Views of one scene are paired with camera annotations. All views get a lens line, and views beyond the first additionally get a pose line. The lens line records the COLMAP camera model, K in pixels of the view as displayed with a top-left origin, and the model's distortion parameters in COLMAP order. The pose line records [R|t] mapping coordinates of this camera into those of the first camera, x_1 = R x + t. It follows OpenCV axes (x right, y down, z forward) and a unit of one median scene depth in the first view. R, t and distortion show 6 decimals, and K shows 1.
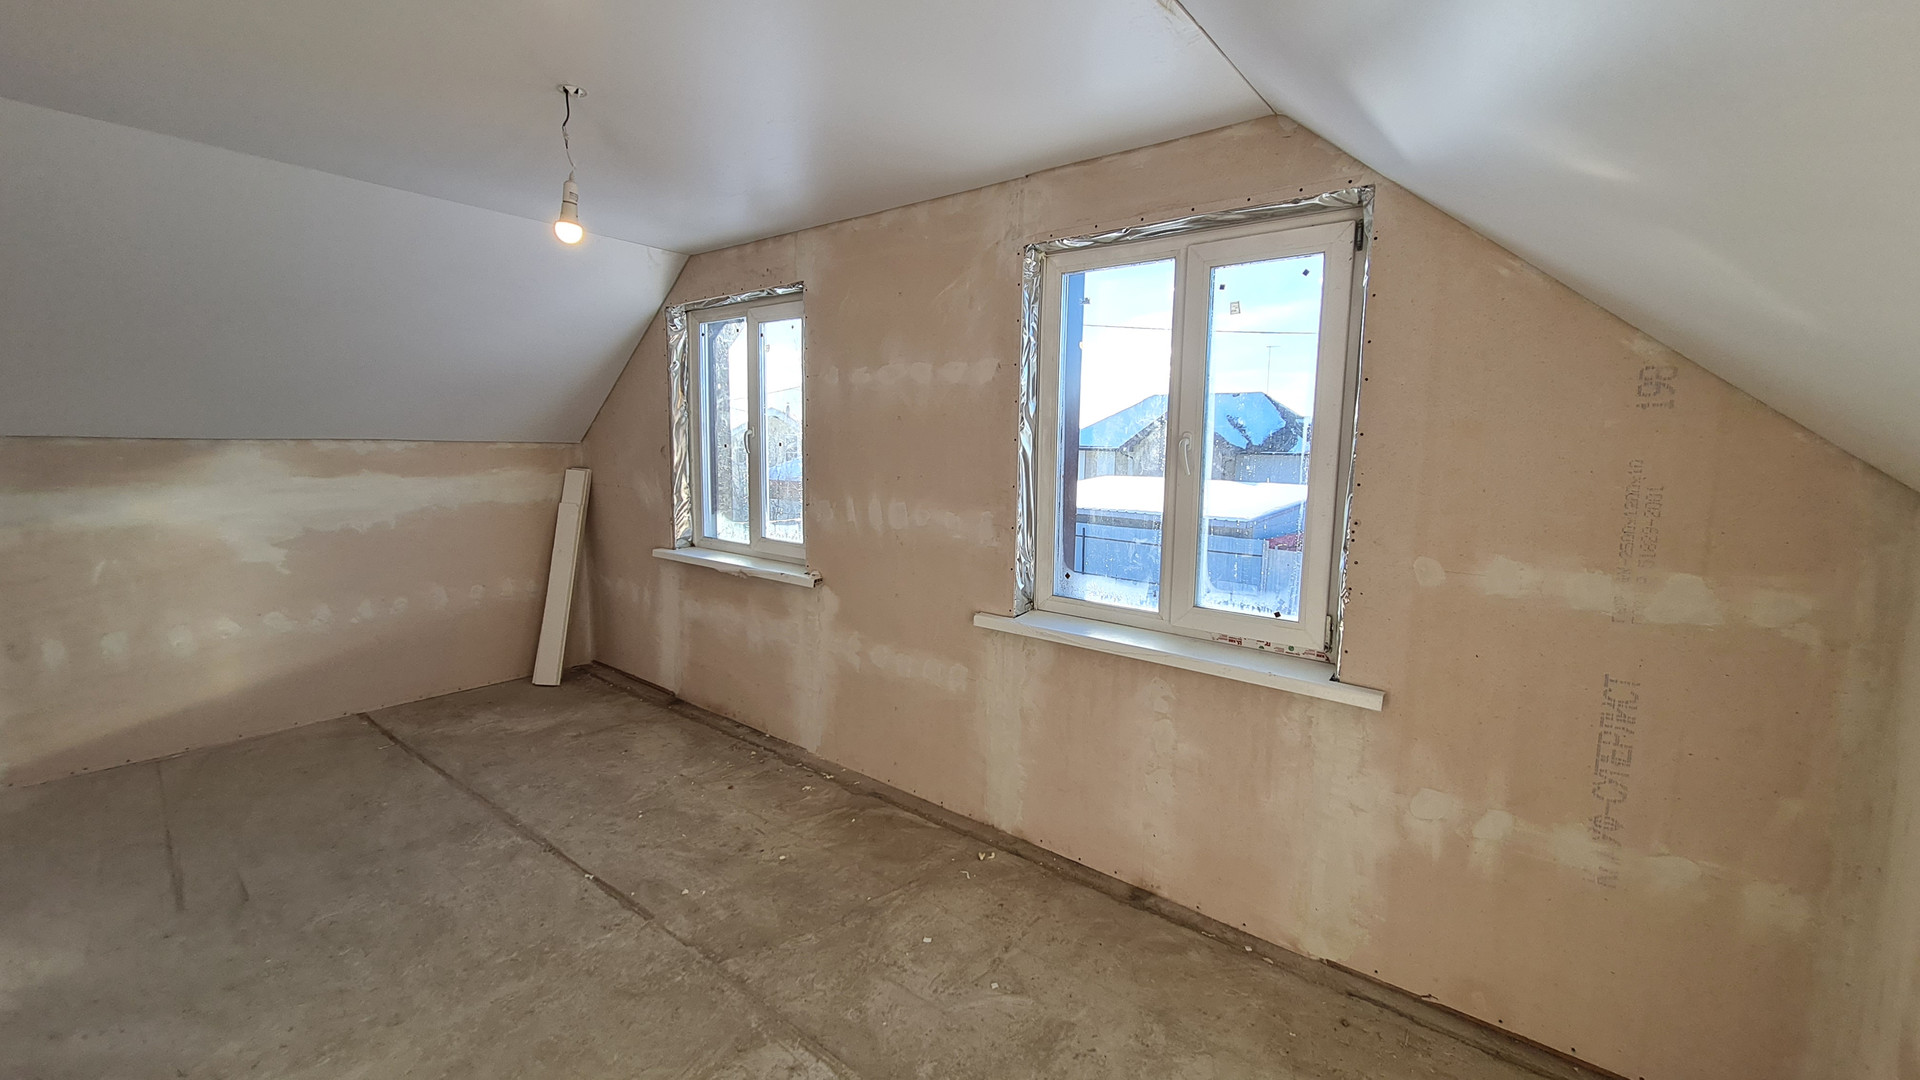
lens RADIAL K [[757.8, 0, 960.0], [0, 757.8, 540.0], [0, 0, 1]] dist [-0.002749, -0.000310]
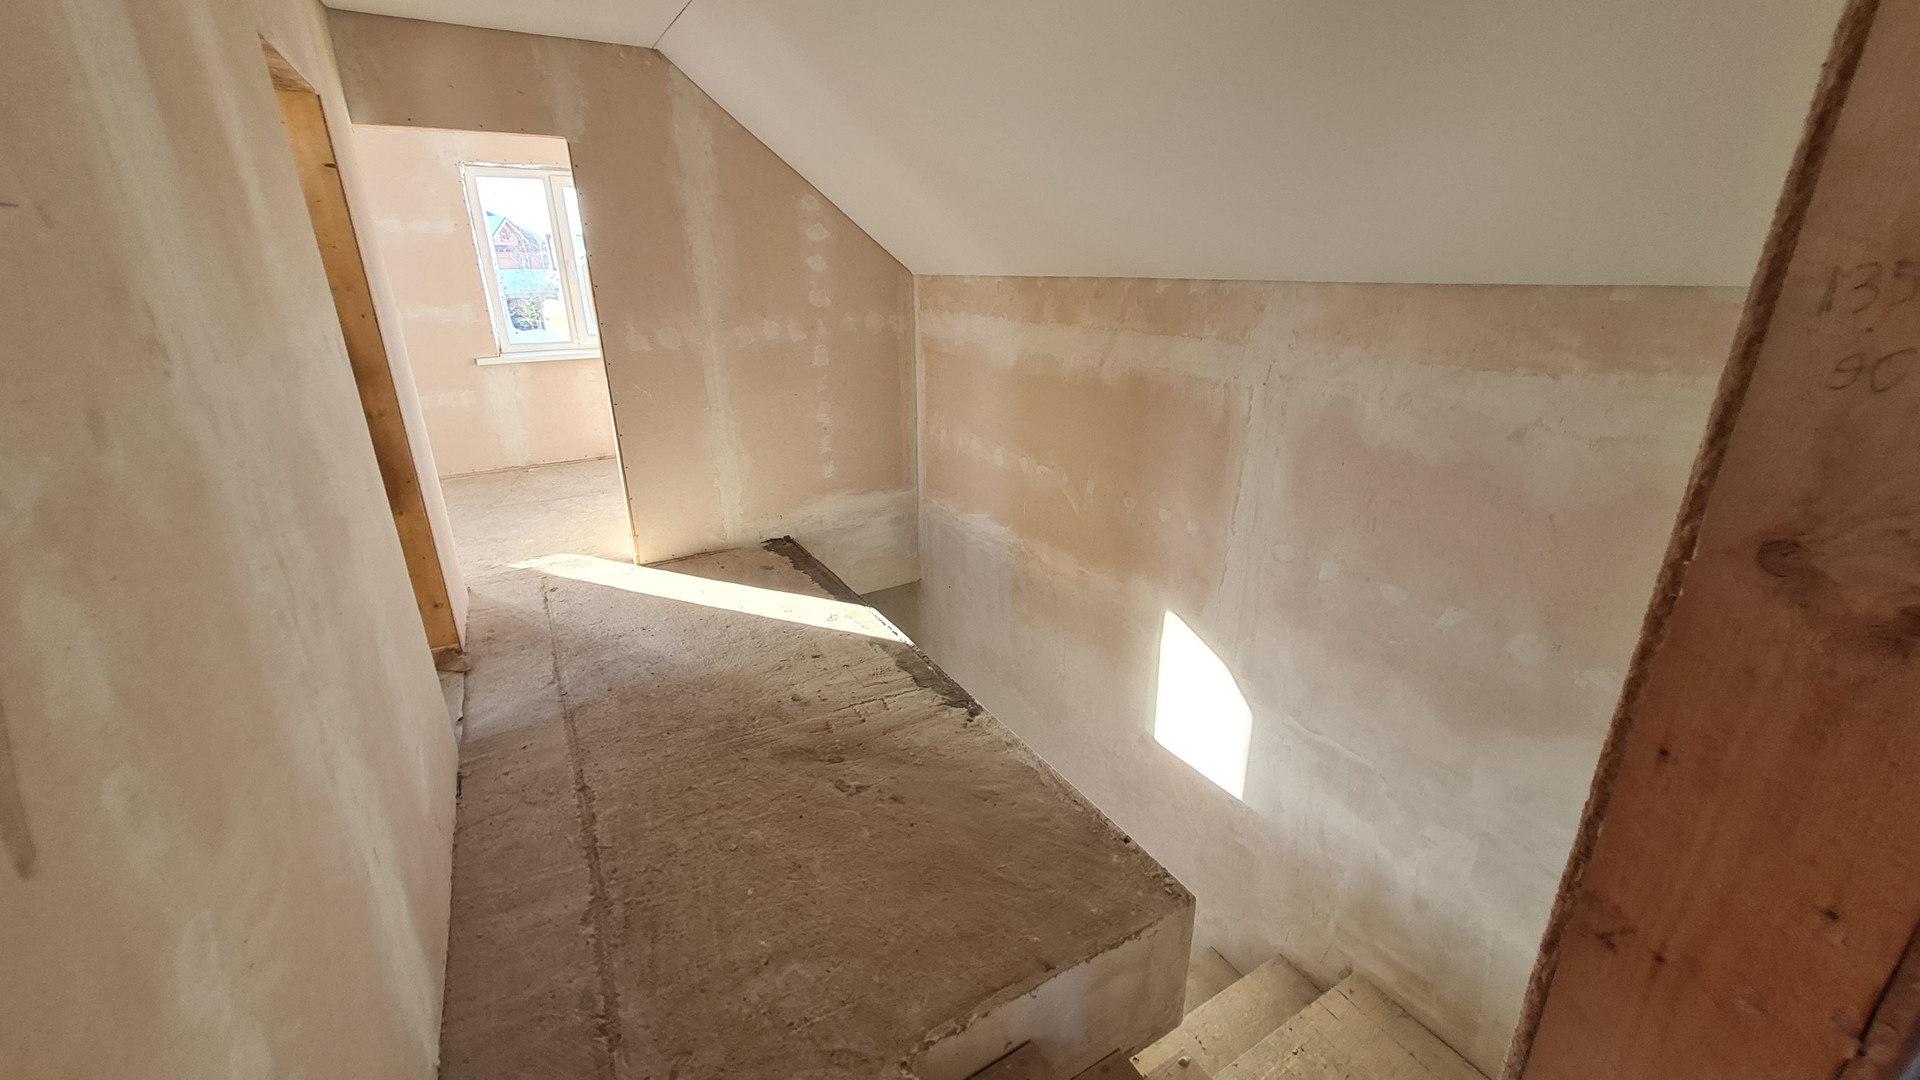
lens RADIAL K [[757.8, 0, 960.0], [0, 757.8, 540.0], [0, 0, 1]] dist [-0.002749, -0.000310]
pose [[0.329970, -0.352736, 0.875613, -1.453206], [0.132915, 0.935684, 0.326847, 0.062815], [-0.934587, 0.008532, 0.355631, -0.863113]]
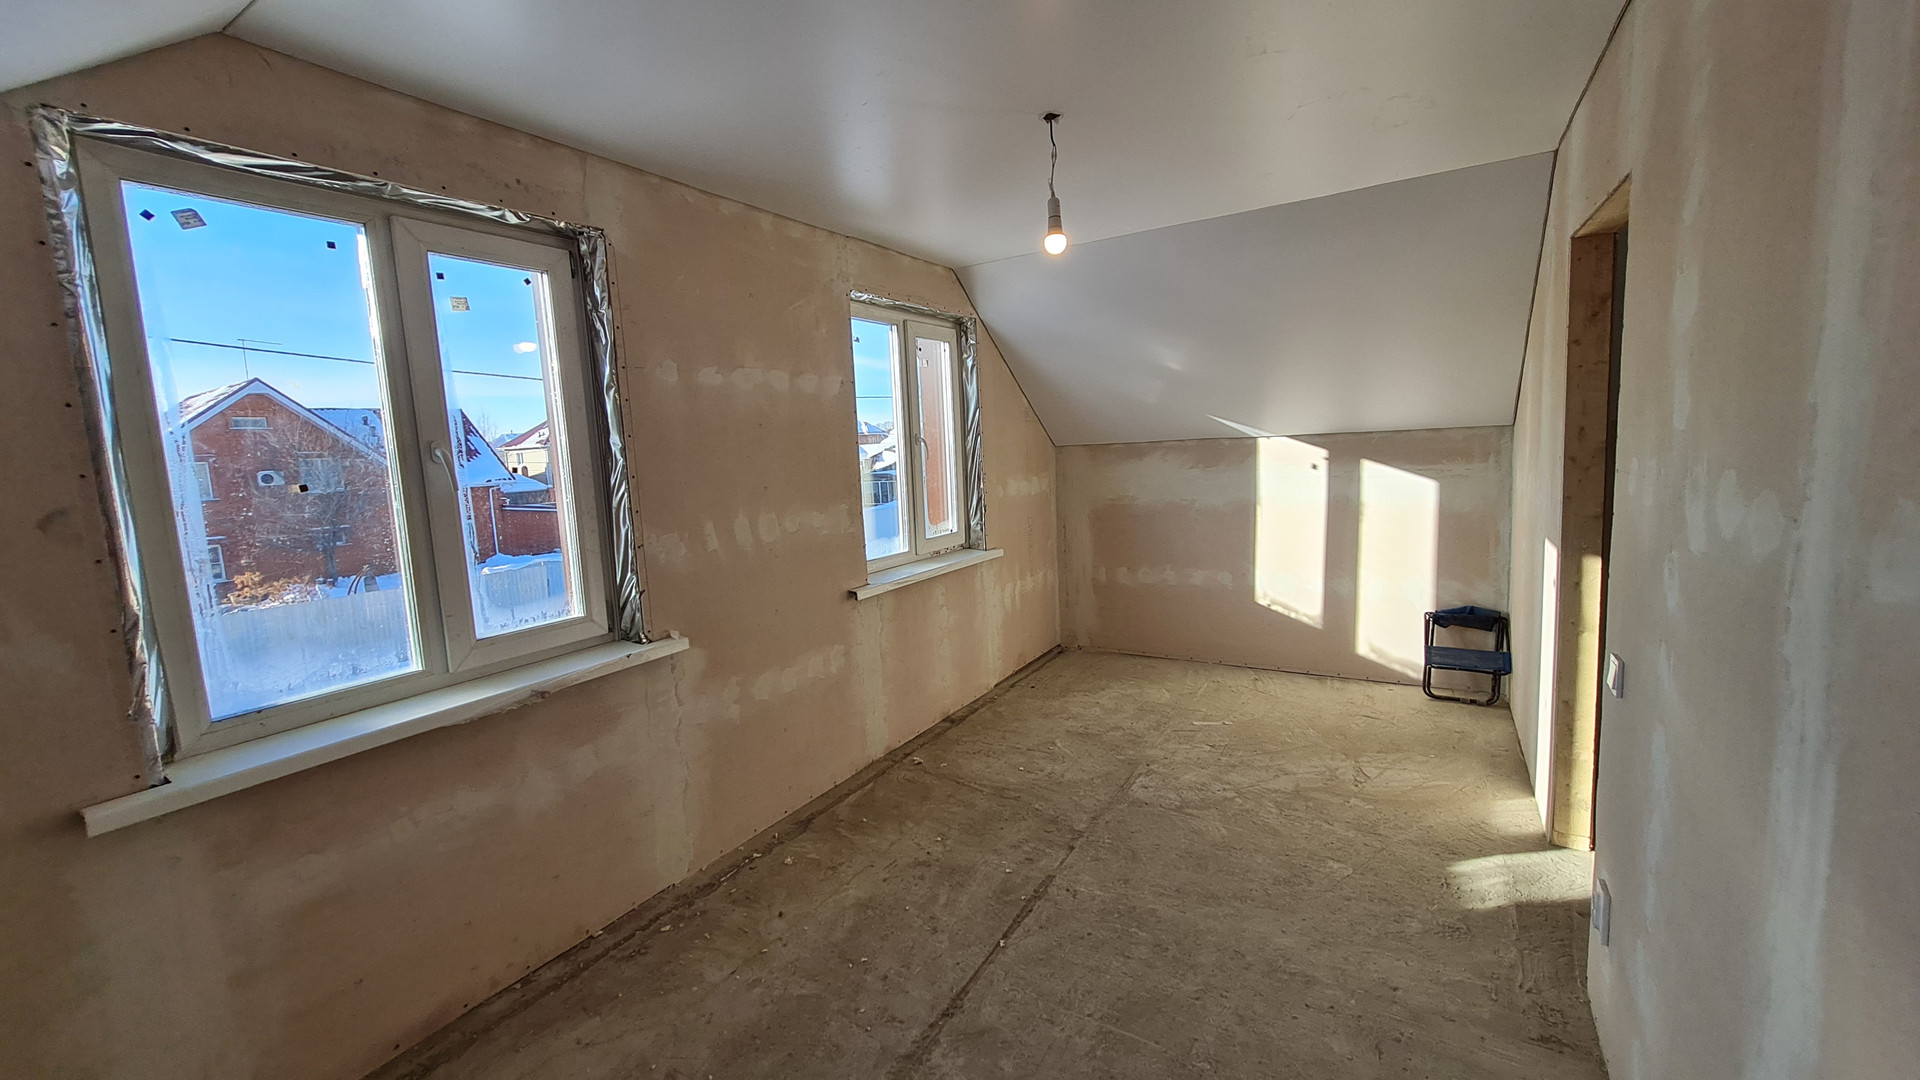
lens RADIAL K [[818.0, 0, 960.0], [0, 818.0, 540.0], [0, 0, 1]] dist [0.001097, -0.000047]
pose [[-0.162491, -0.135046, 0.977425, -1.234523], [0.160568, 0.973767, 0.161234, -0.158464], [-0.973558, 0.183142, -0.136544, 0.998456]]
